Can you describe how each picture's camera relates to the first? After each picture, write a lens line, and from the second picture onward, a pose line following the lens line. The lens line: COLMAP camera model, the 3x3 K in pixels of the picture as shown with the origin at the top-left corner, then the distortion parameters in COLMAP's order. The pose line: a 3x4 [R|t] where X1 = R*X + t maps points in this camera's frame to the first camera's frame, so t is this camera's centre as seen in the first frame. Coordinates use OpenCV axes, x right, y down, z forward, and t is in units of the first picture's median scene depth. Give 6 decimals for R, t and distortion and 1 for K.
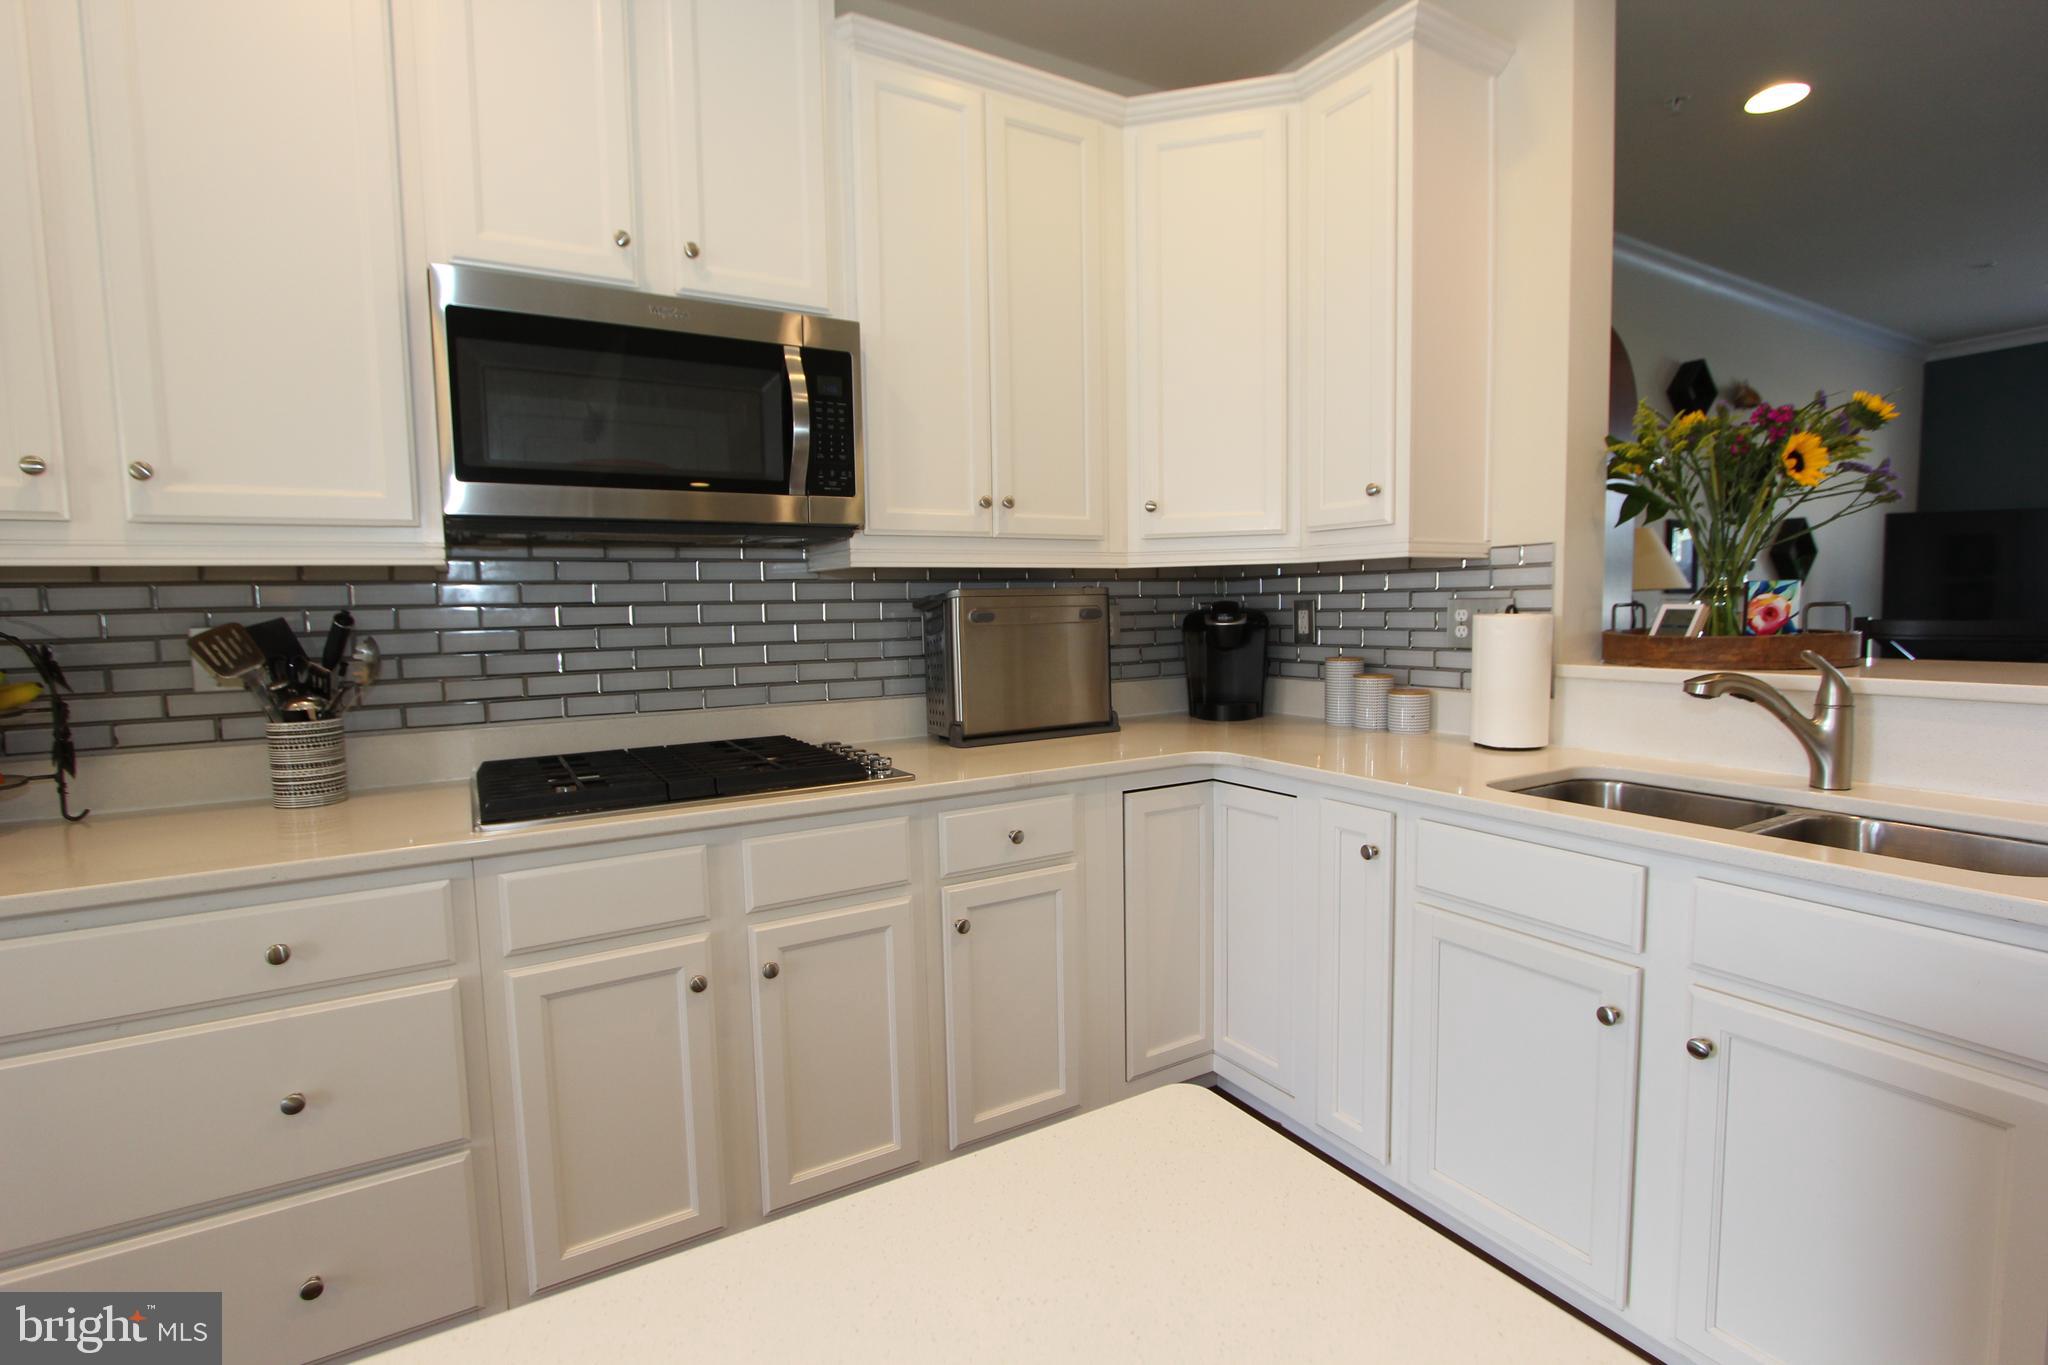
lens RADIAL K [[959.0, 0, 1024.0], [0, 959.0, 682.5], [0, 0, 1]] dist [-0.017134, 0.001445]
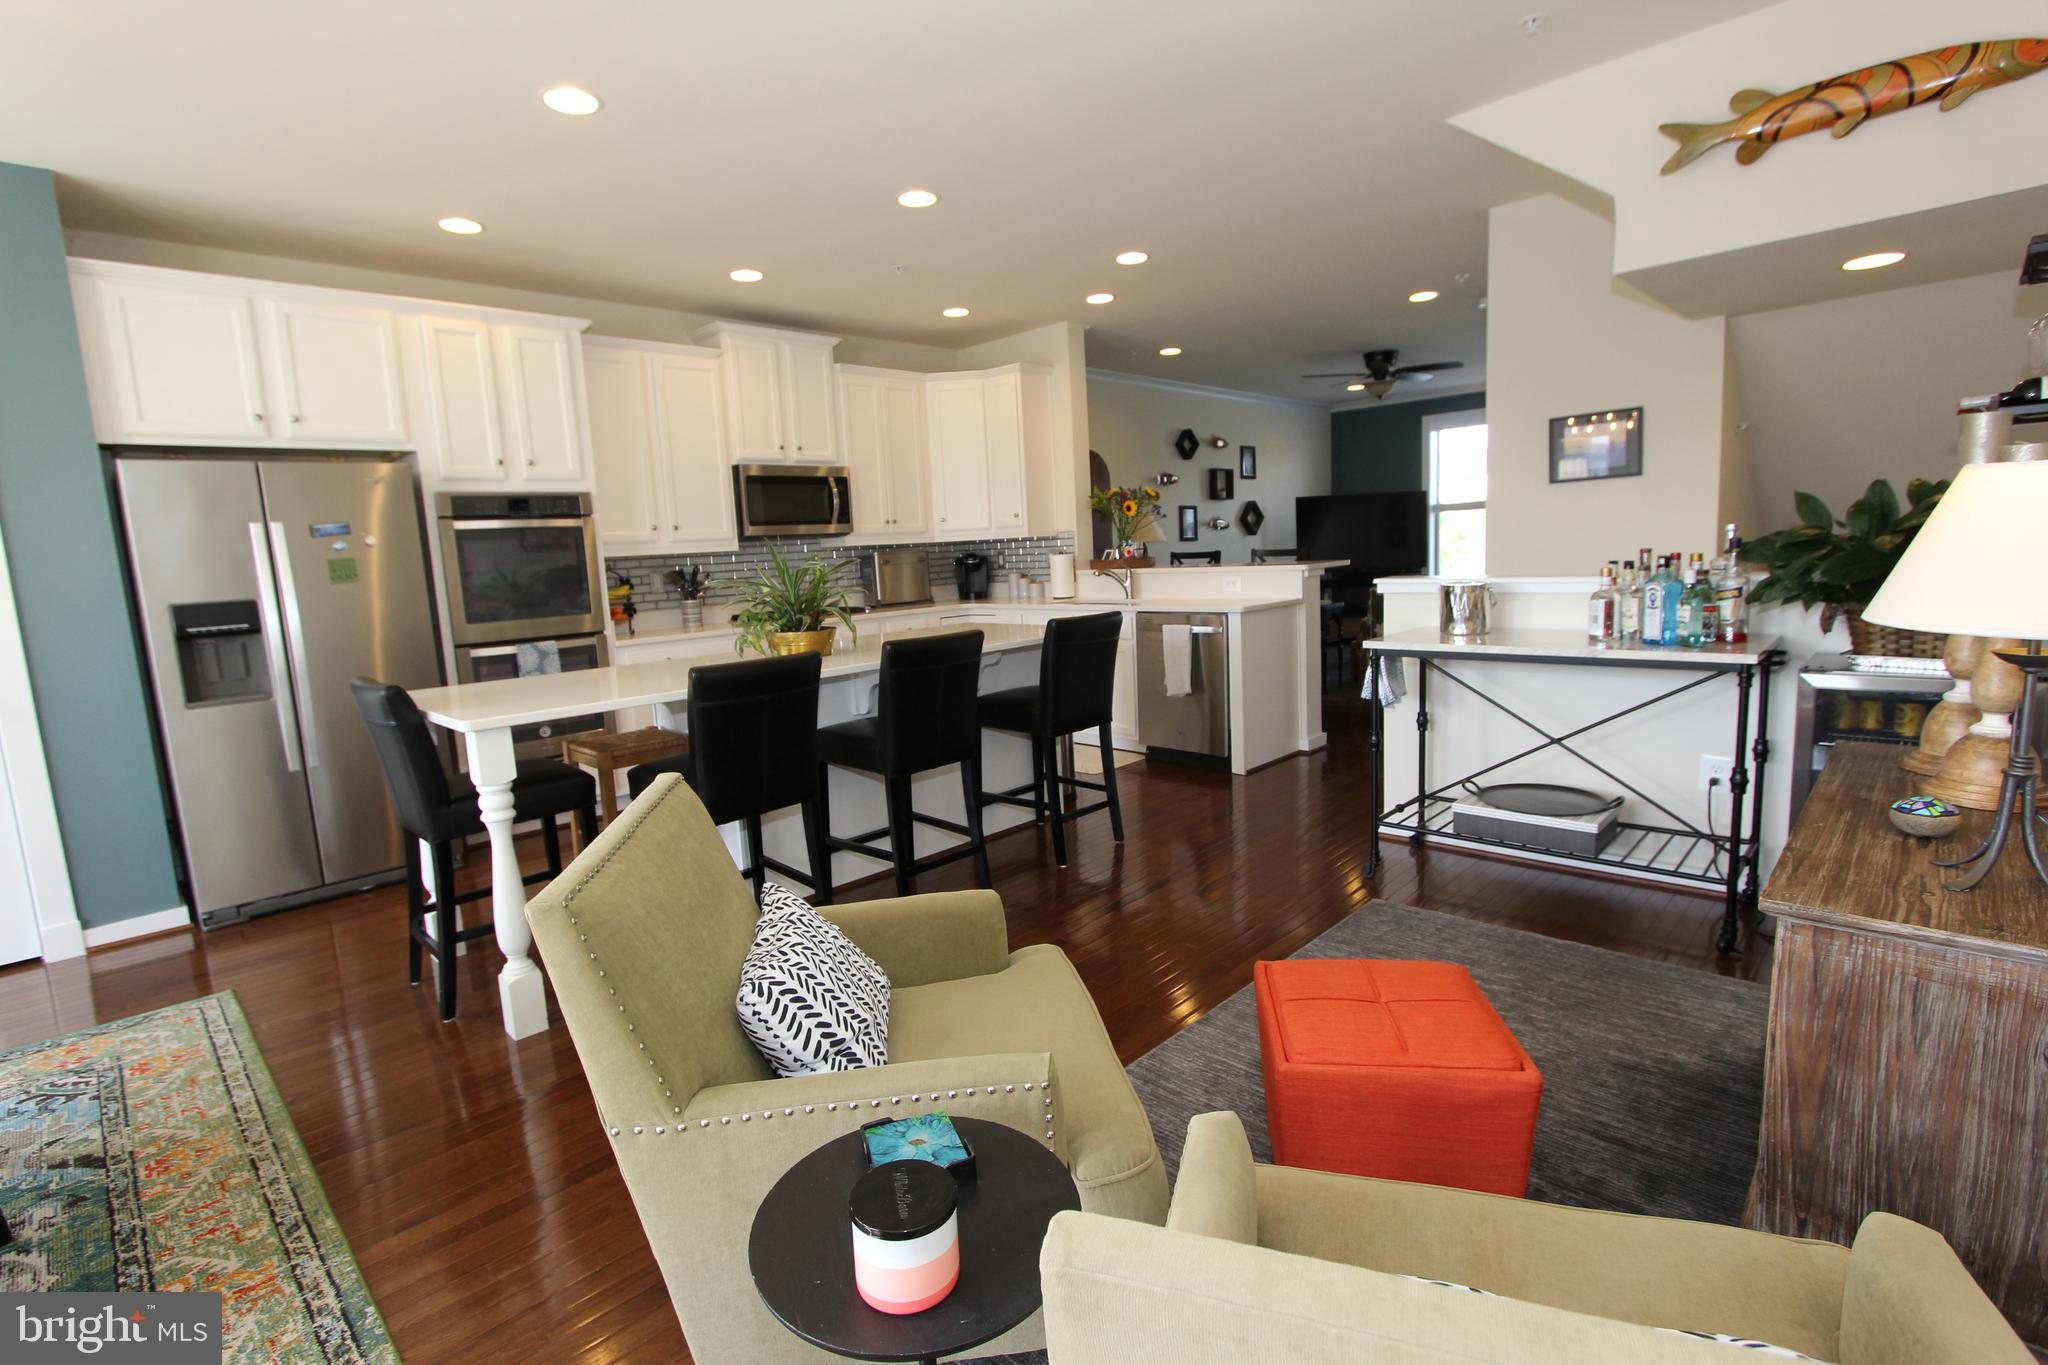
lens RADIAL K [[959.0, 0, 1024.0], [0, 959.0, 682.5], [0, 0, 1]] dist [-0.017134, 0.001445]
pose [[0.966723, -0.064069, 0.247674, -0.375719], [0.050661, 0.996903, 0.060142, 0.137253], [-0.250761, -0.045593, 0.966975, -1.855949]]
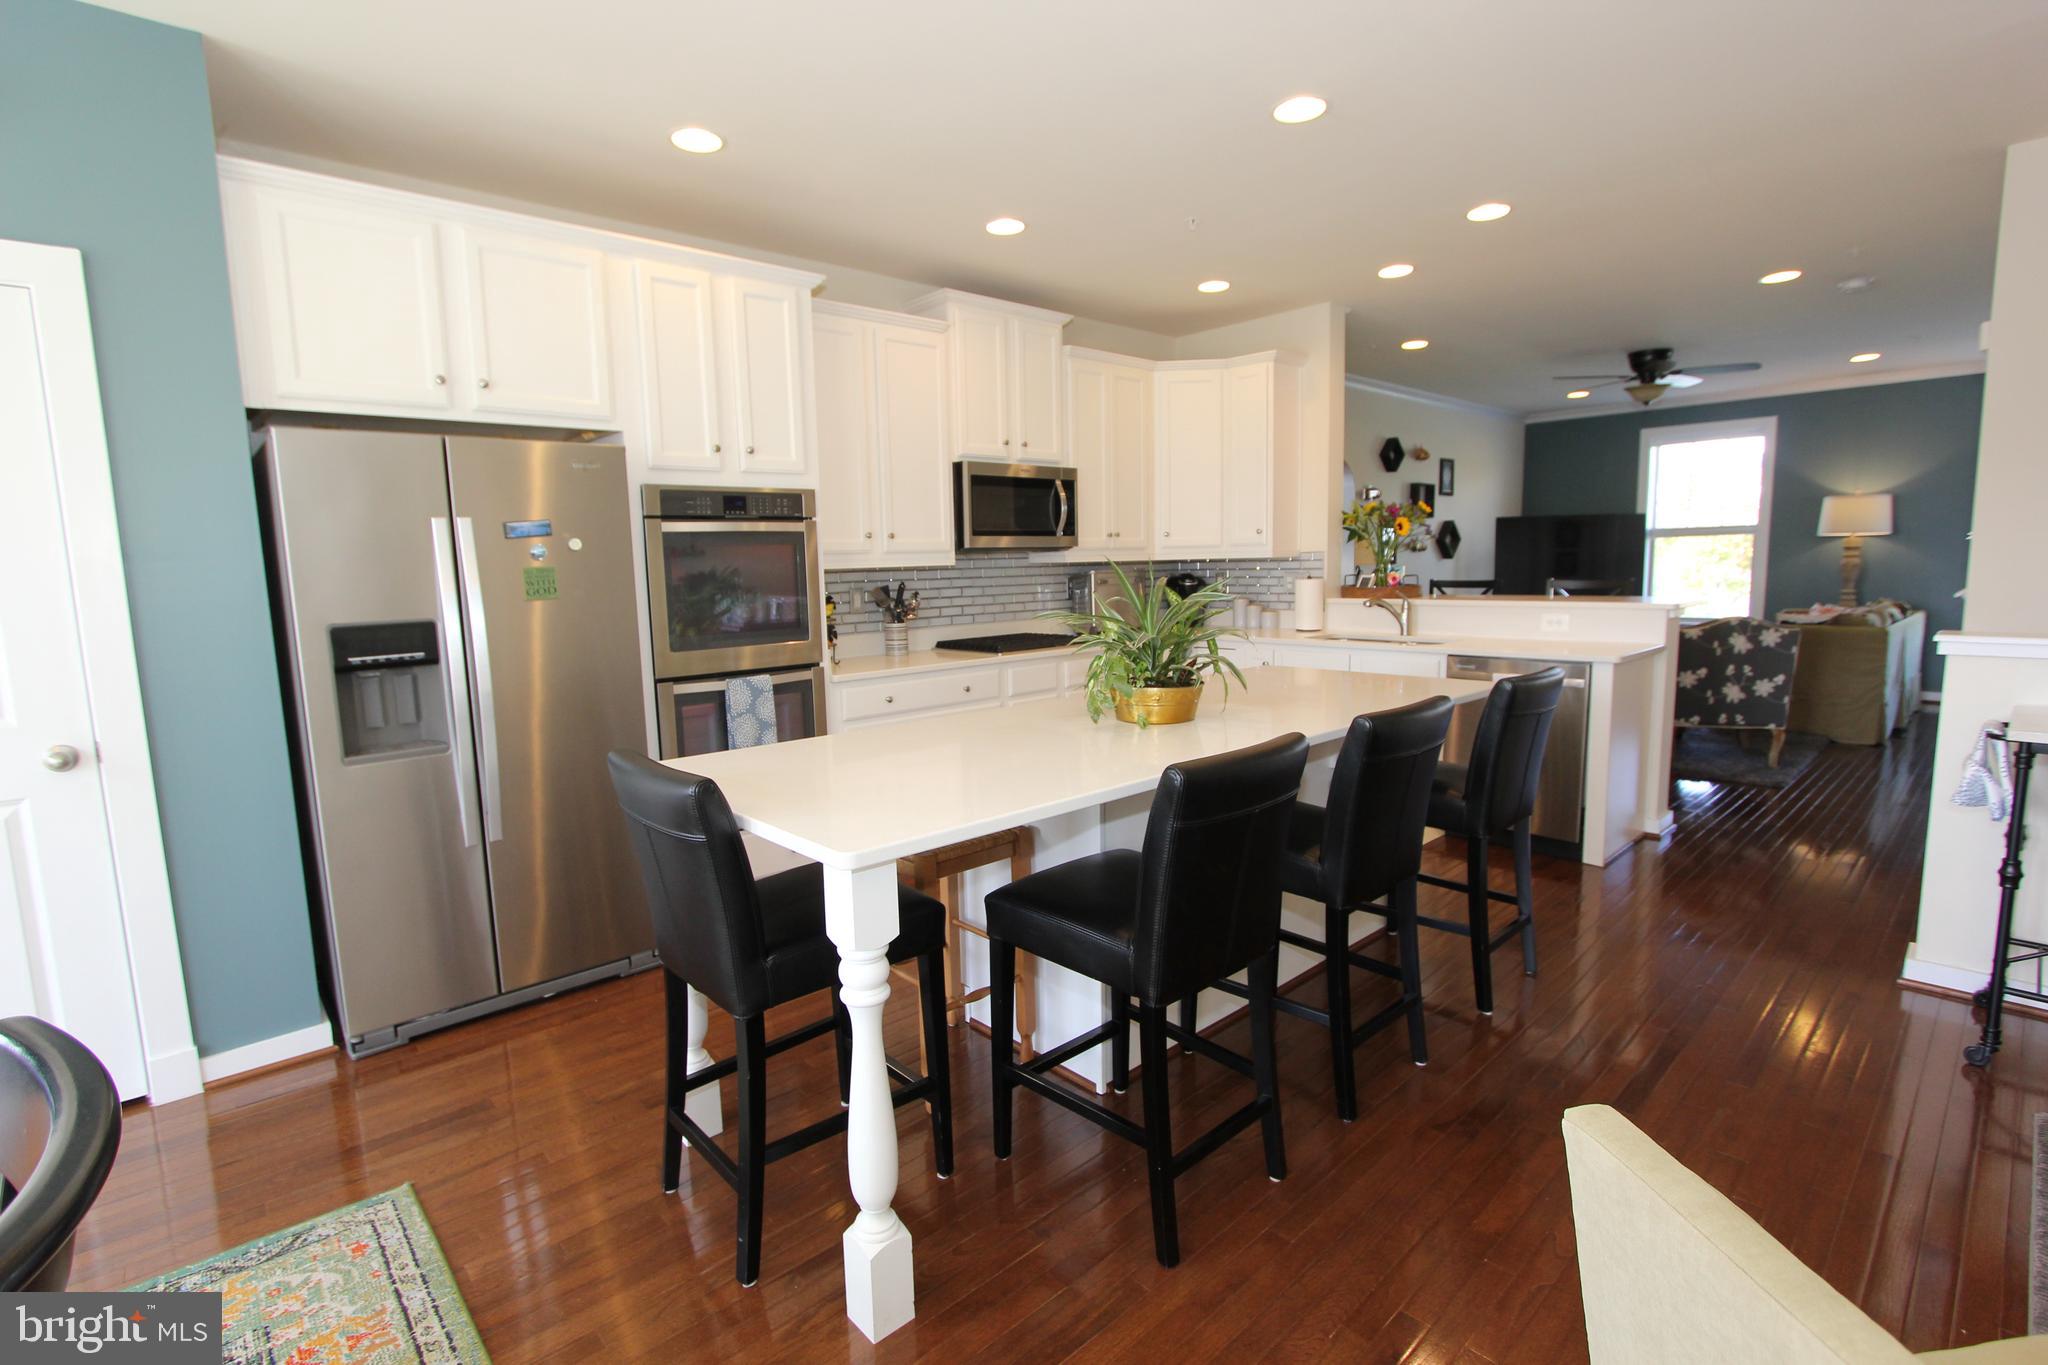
lens RADIAL K [[959.7, 0, 1020.3], [0, 959.7, 686.1], [0, 0, 1]] dist [-0.015247, -0.000083]
pose [[0.979568, -0.030374, 0.198806, -0.735465], [0.021065, 0.998588, 0.048775, 0.070000], [-0.200006, -0.043591, 0.978824, -1.317778]]
